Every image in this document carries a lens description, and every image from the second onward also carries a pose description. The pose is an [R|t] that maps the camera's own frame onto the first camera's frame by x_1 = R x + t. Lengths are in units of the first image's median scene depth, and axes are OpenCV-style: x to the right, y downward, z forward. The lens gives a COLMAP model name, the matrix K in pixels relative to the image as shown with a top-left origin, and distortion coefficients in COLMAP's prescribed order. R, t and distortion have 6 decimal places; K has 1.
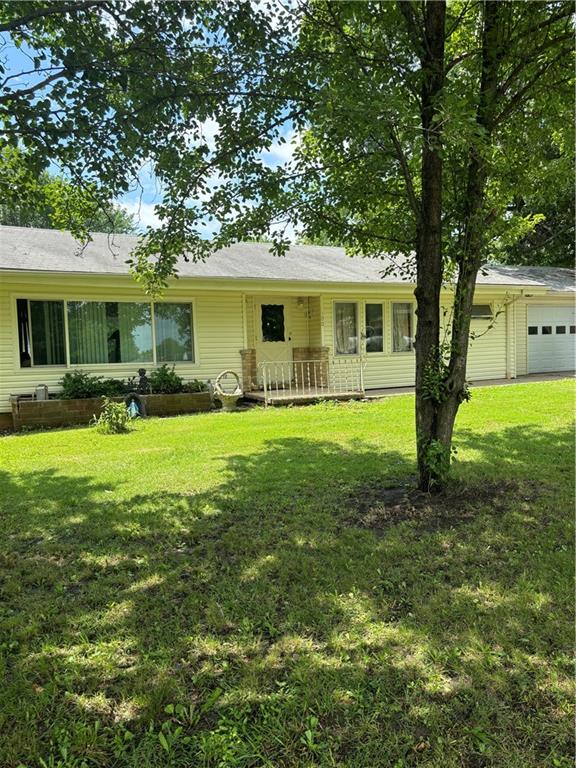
lens RADIAL K [[586.0, 0, 292.6], [0, 586.0, 387.2], [0, 0, 1]] dist [0.052173, -0.060377]
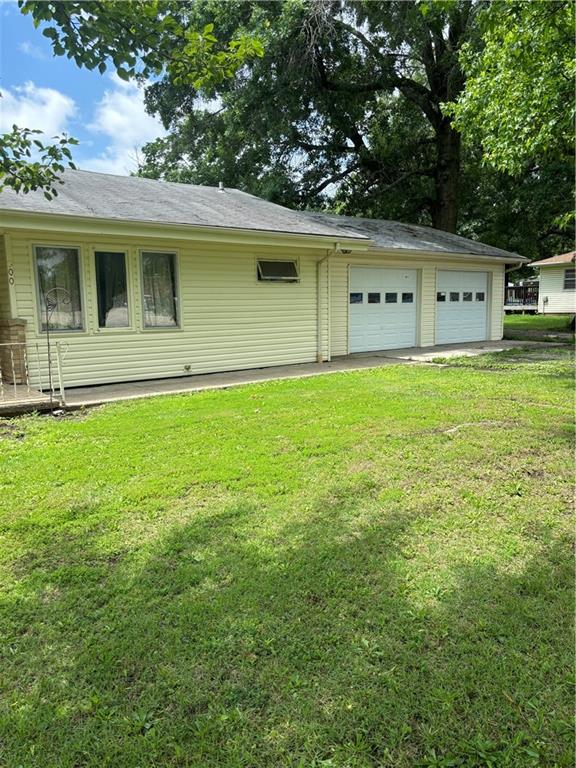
lens RADIAL K [[586.0, 0, 293.9], [0, 586.0, 391.1], [0, 0, 1]] dist [0.052173, -0.060377]
pose [[0.977361, -0.011496, 0.211267, 0.518339], [-0.004995, 0.996991, 0.077357, -0.105471], [-0.211520, -0.076661, 0.974363, 0.802877]]
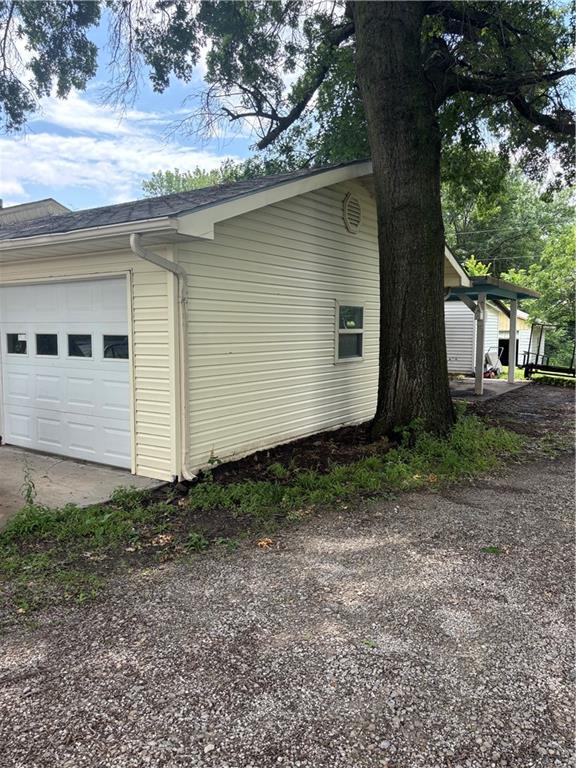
lens RADIAL K [[586.0, 0, 287.5], [0, 586.0, 385.5], [0, 0, 1]] dist [0.052173, -0.060377]
pose [[0.466073, 0.104465, -0.878557, 3.297344], [-0.084744, 0.993710, 0.073200, -0.402391], [0.880678, 0.040336, 0.471994, 3.427118]]
